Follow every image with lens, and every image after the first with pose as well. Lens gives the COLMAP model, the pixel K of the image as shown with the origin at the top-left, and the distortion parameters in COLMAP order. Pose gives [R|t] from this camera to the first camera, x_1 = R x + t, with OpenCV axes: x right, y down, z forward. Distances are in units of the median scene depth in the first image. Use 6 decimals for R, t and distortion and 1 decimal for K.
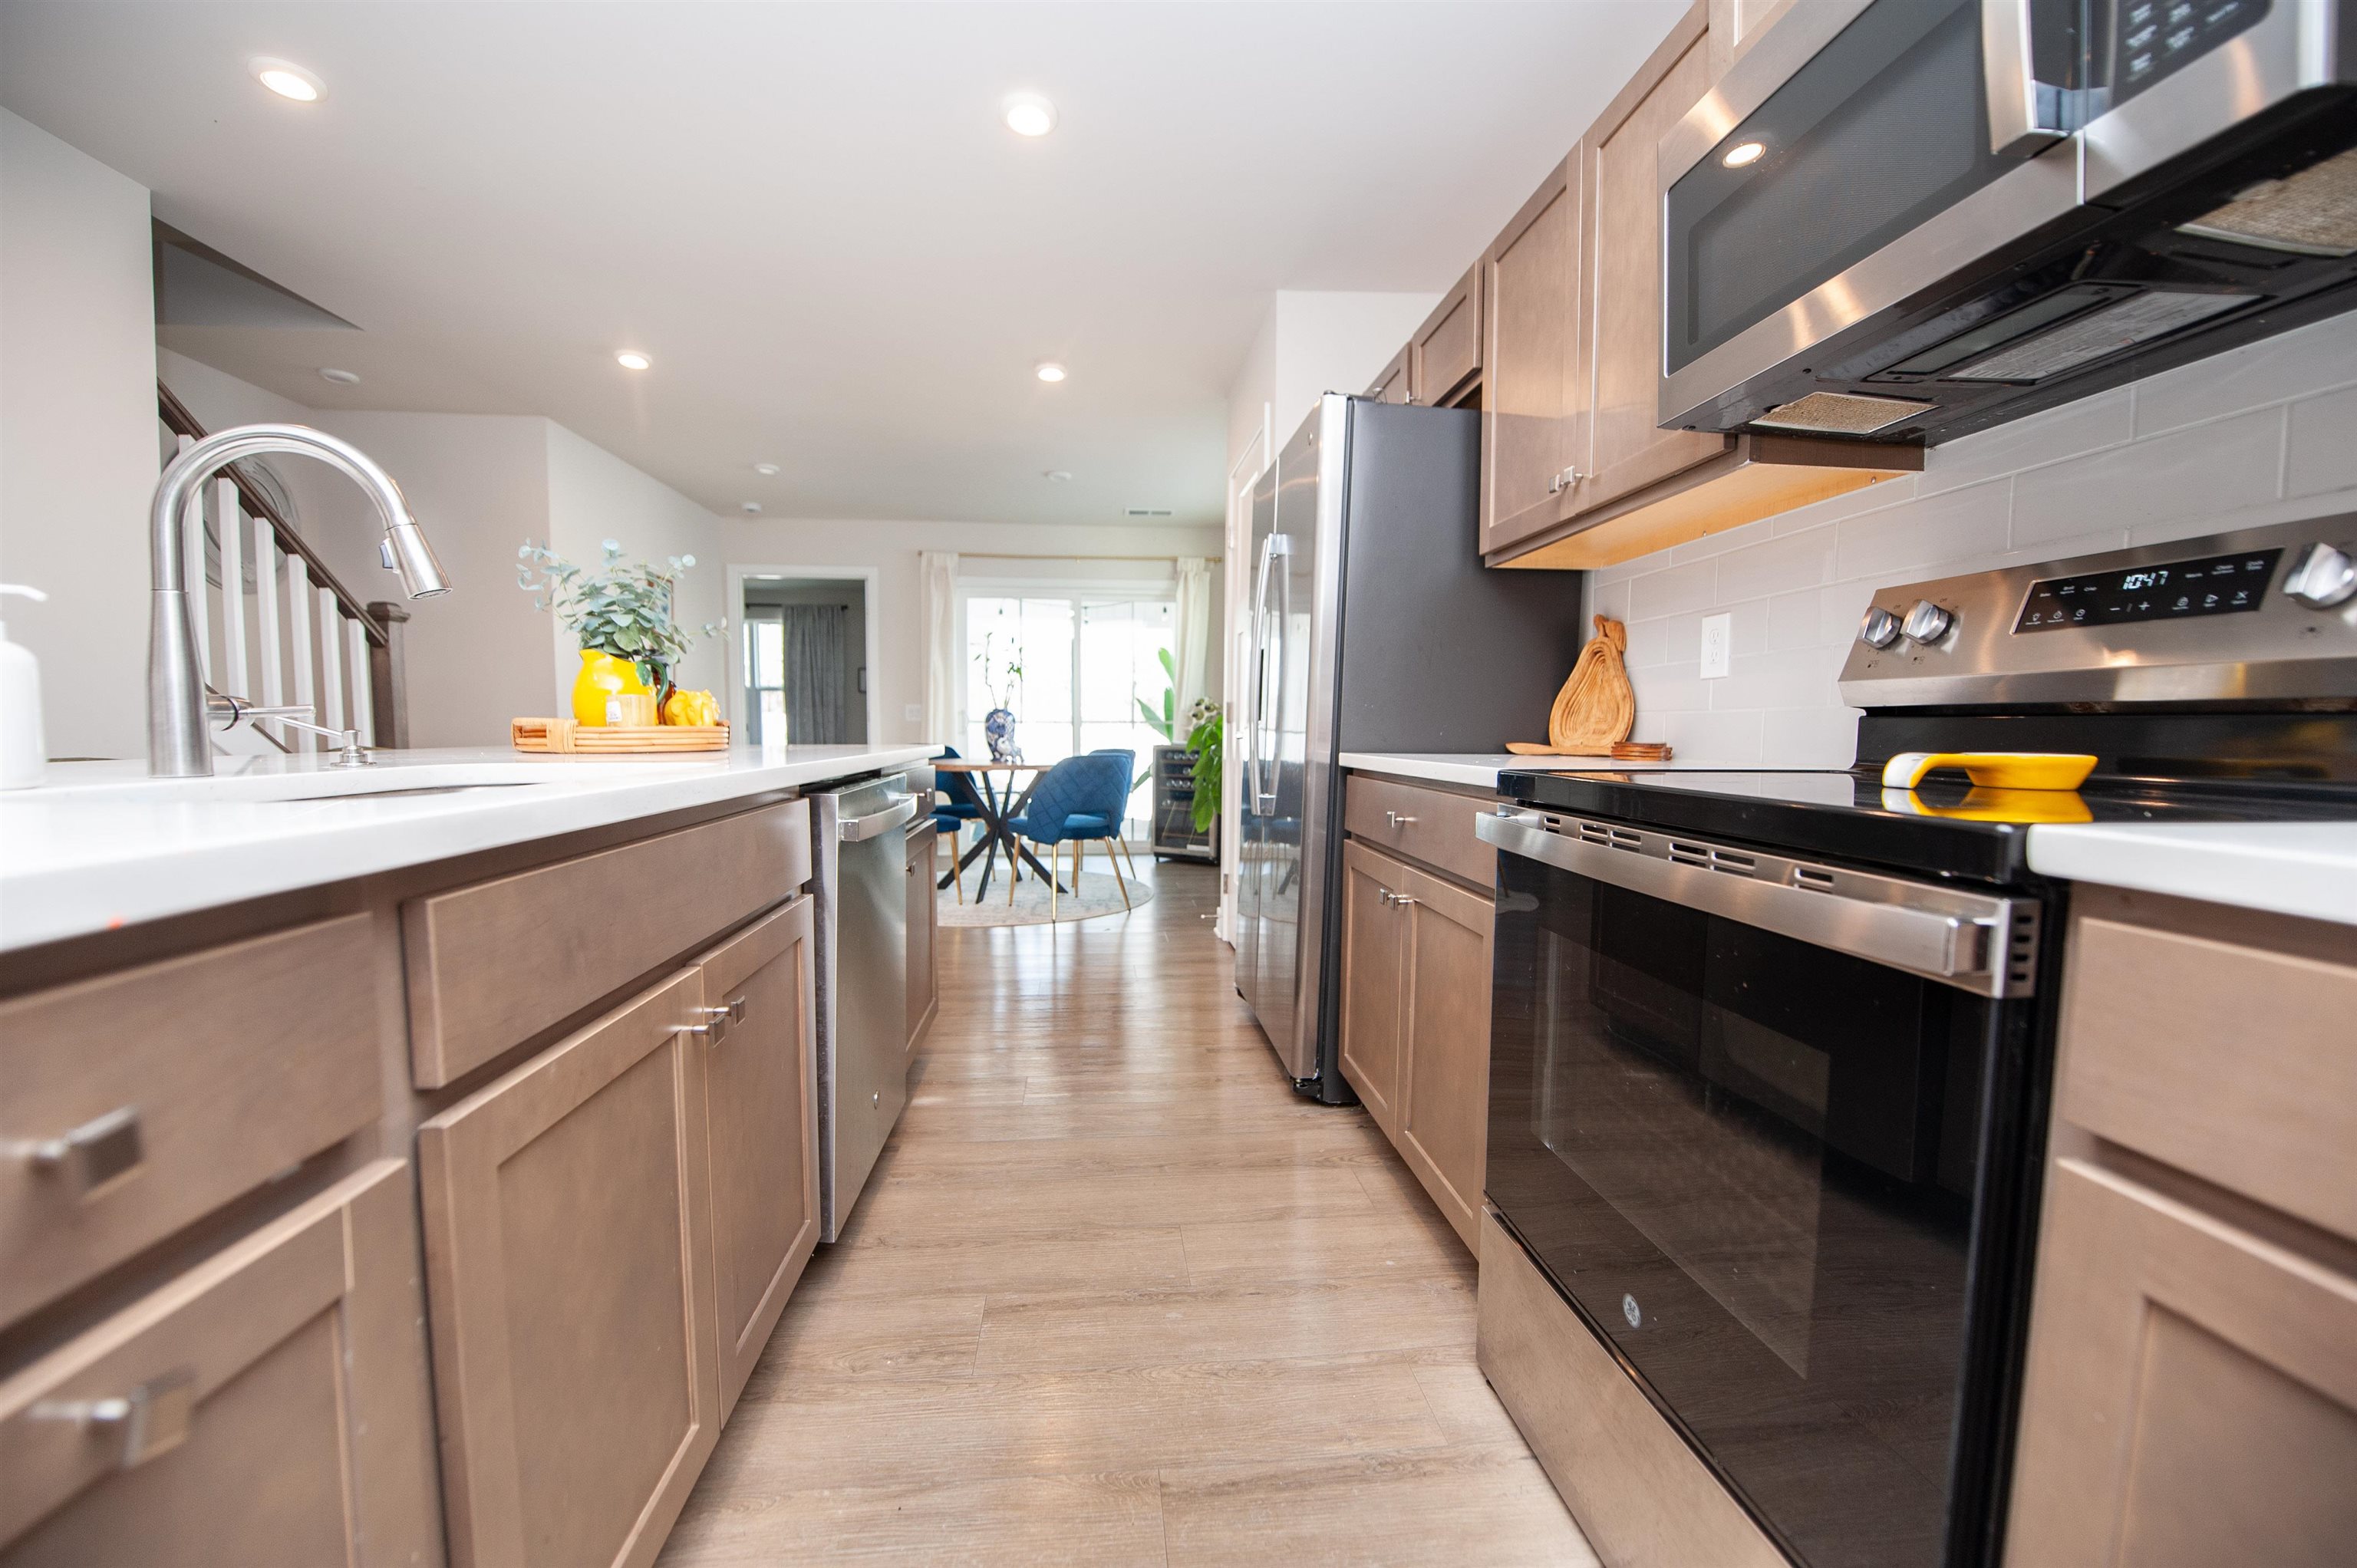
lens RADIAL K [[918.9, 0, 1178.7], [0, 918.9, 787.5], [0, 0, 1]] dist [-0.022435, -0.000498]
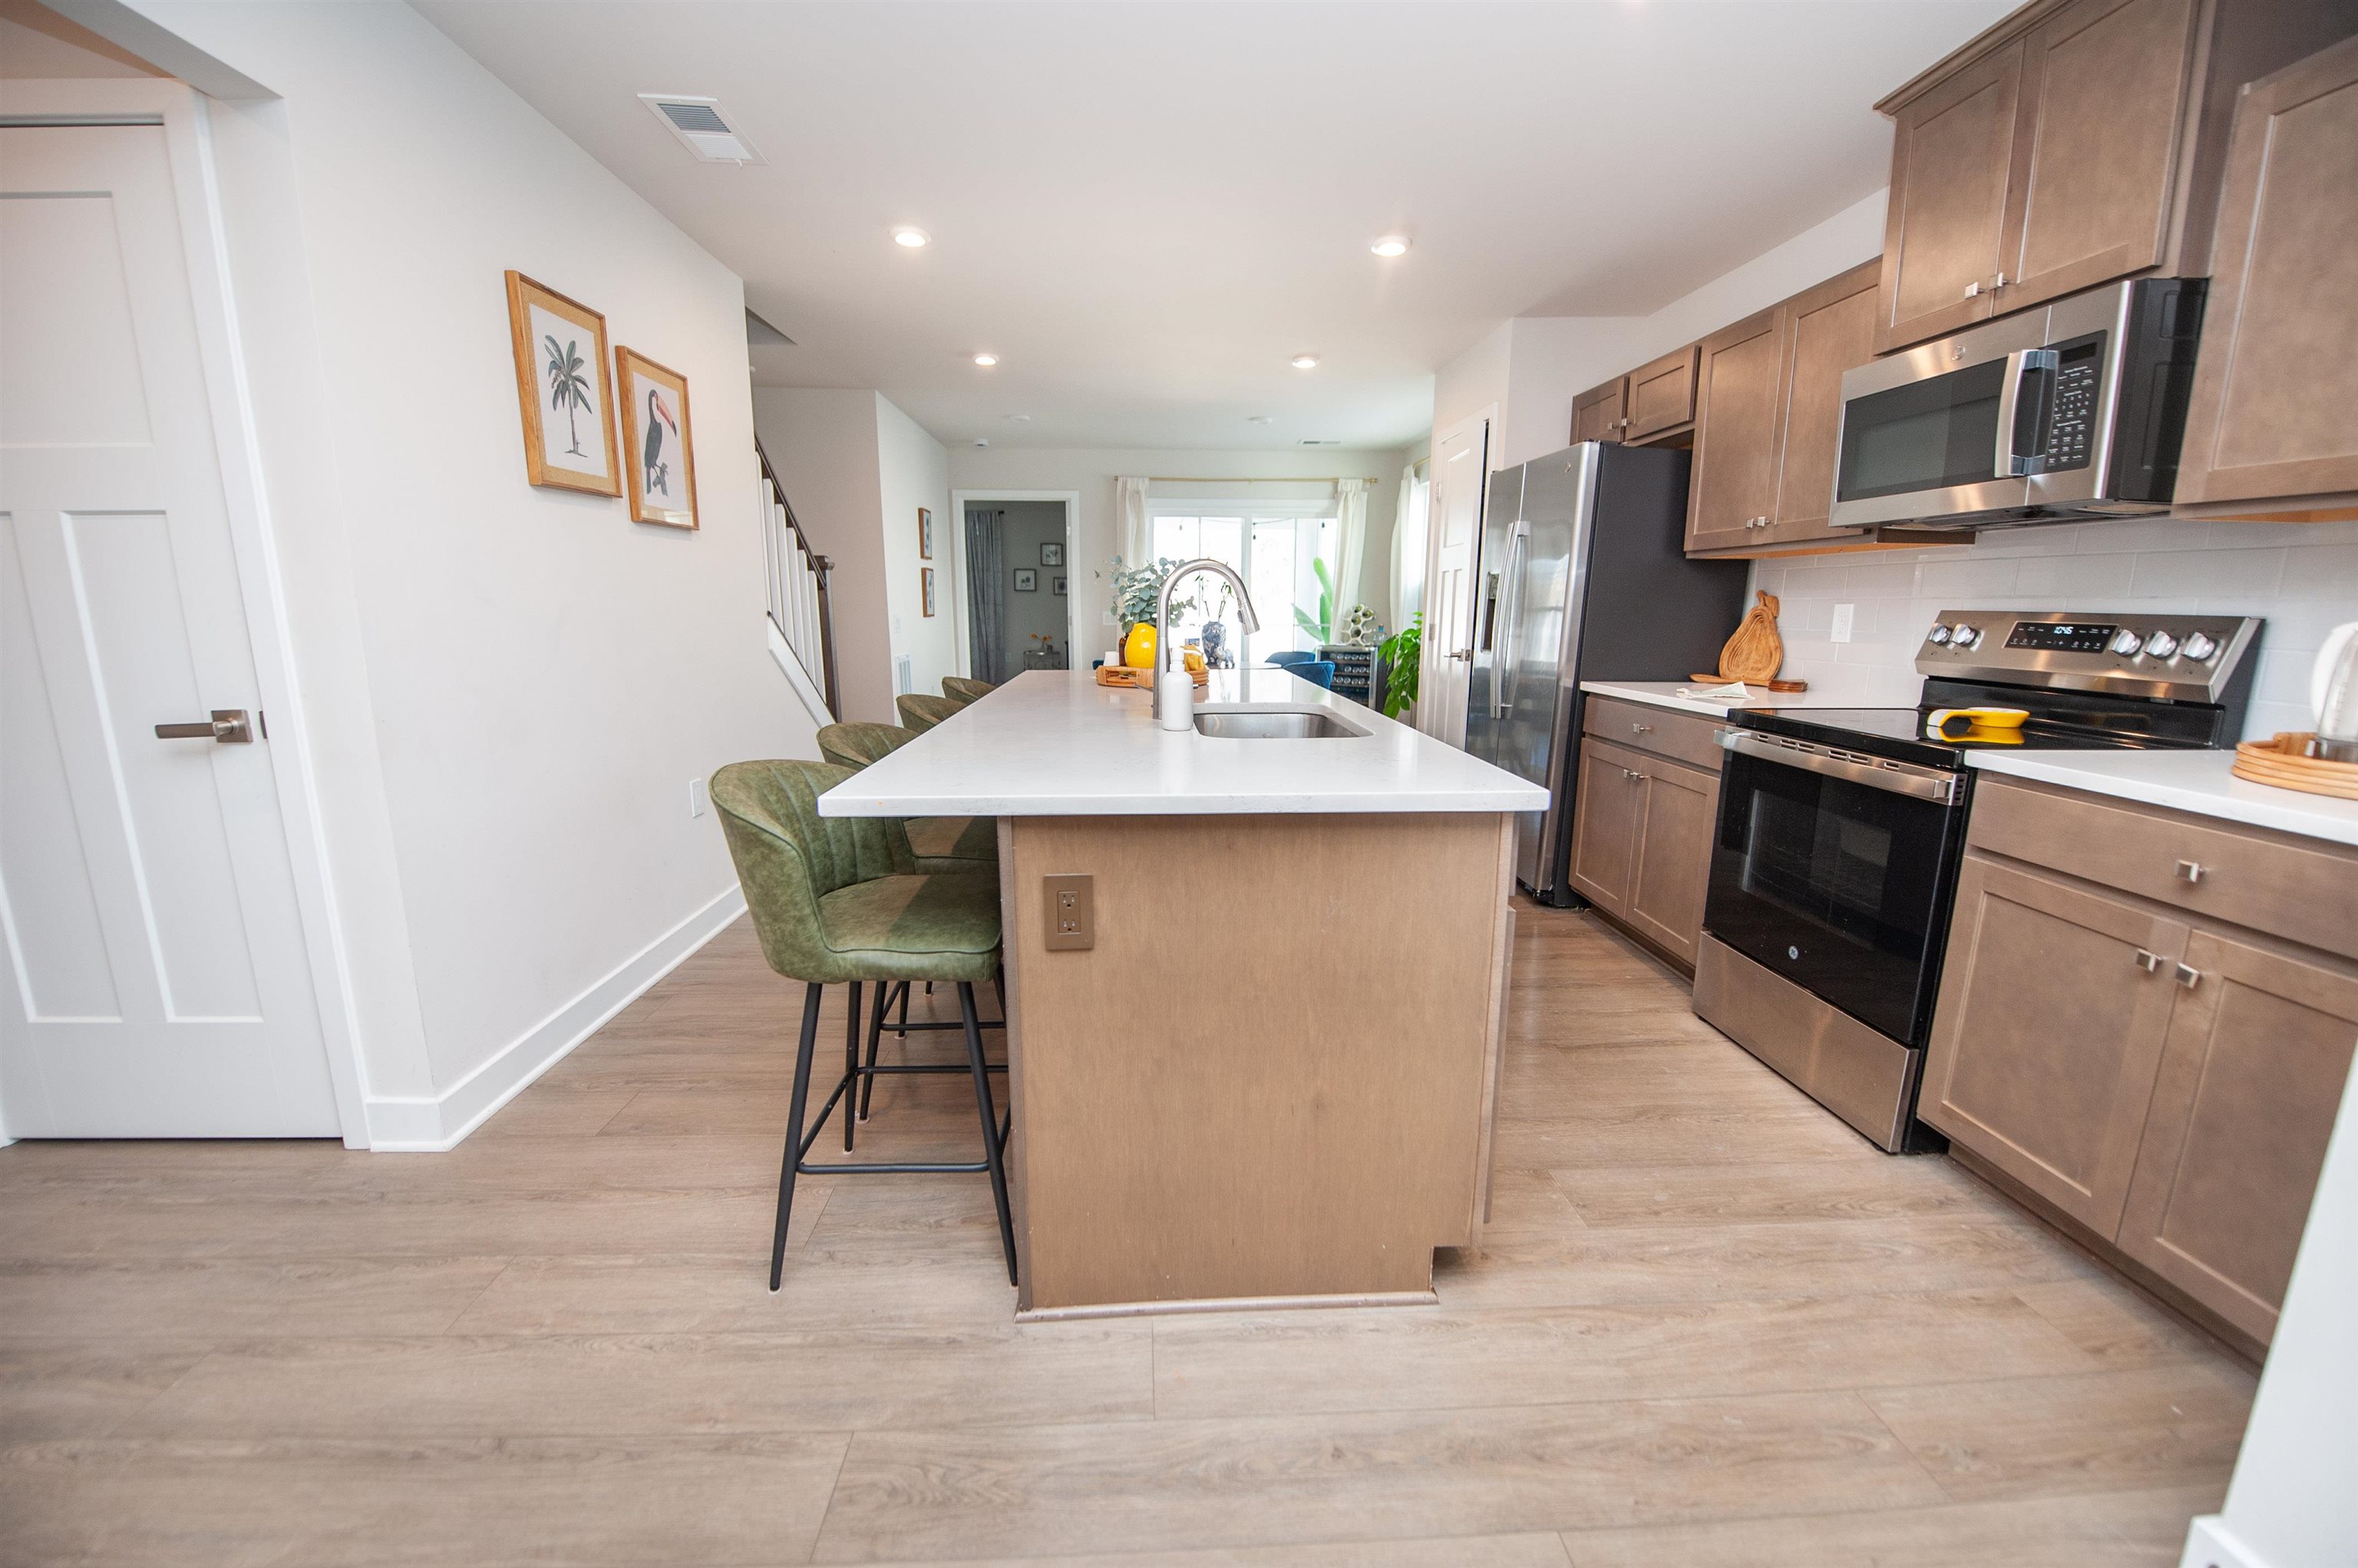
lens RADIAL K [[930.2, 0, 1179.0], [0, 930.2, 784.0], [0, 0, 1]] dist [-0.023607, -0.000329]
pose [[0.998689, 0.007160, -0.050688, -0.445817], [-0.000748, 0.992106, 0.125397, -0.065396], [0.051186, -0.125195, 0.990811, -0.632585]]
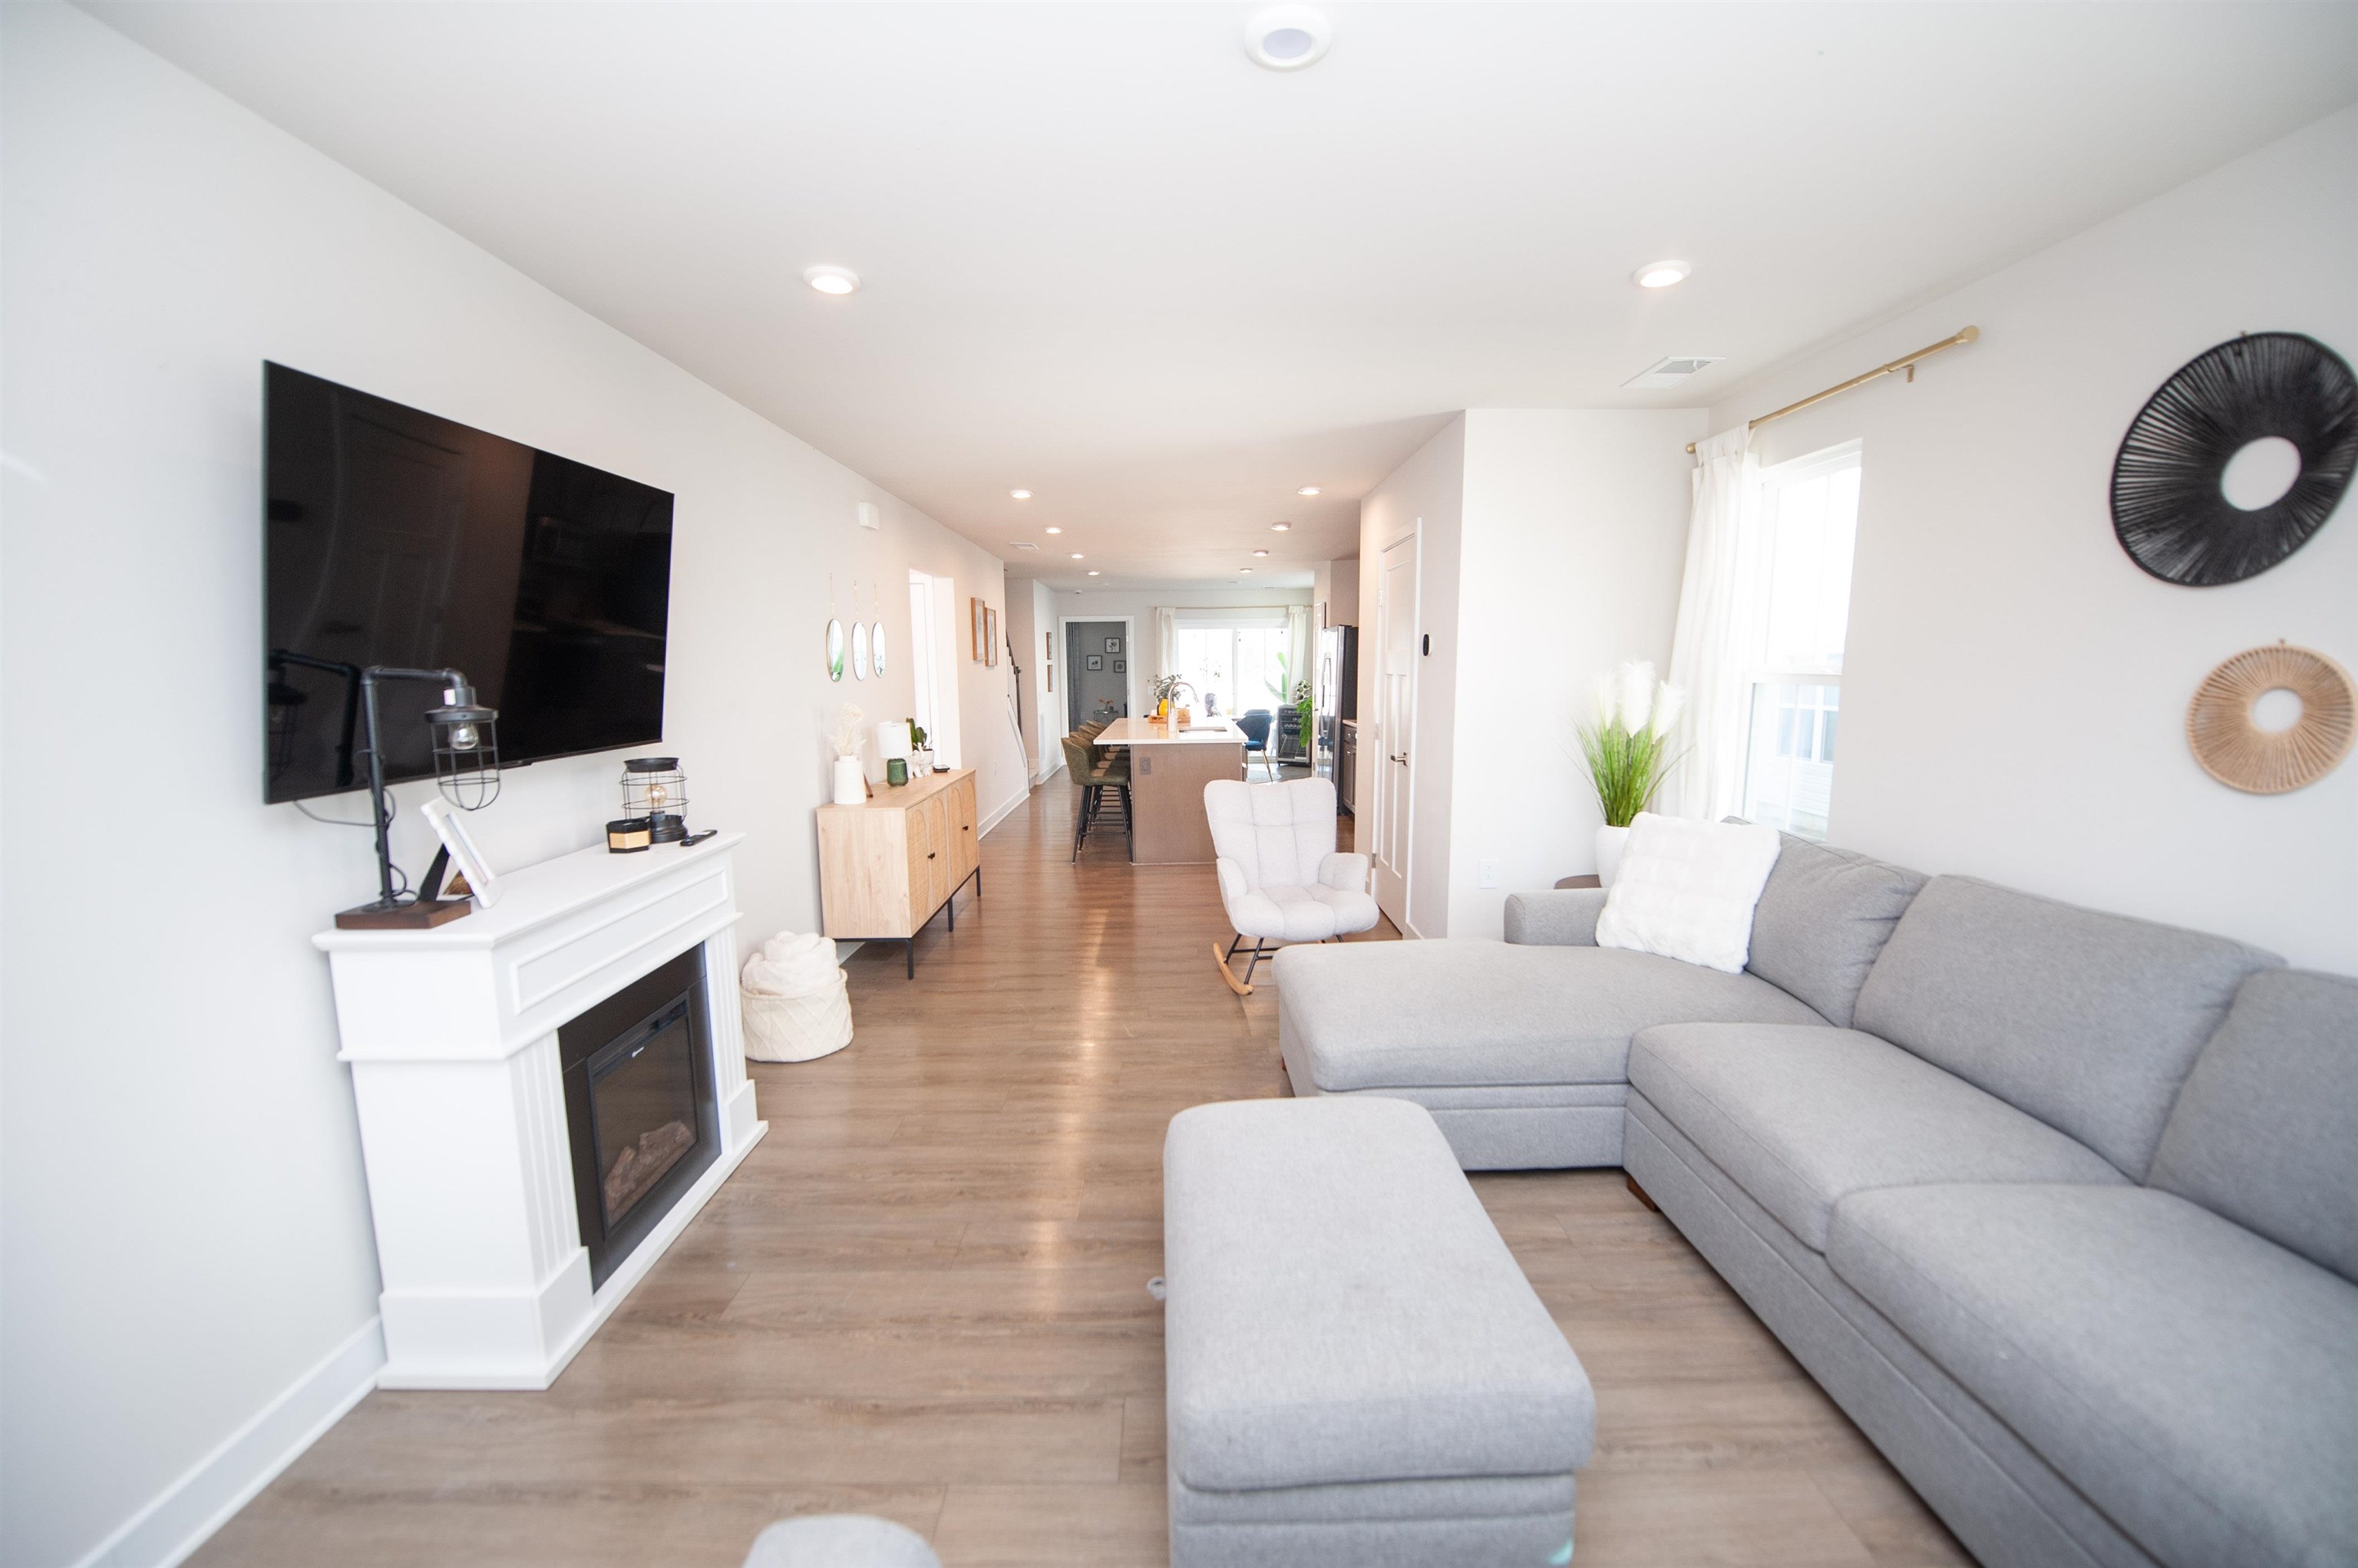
lens RADIAL K [[947.5, 0, 1175.3], [0, 947.5, 792.9], [0, 0, 1]] dist [-0.017747, -0.000181]
pose [[0.995082, -0.002515, -0.099019, -0.136991], [0.009454, 0.997525, 0.069668, -0.014247], [0.098599, -0.070262, 0.992644, -3.202569]]
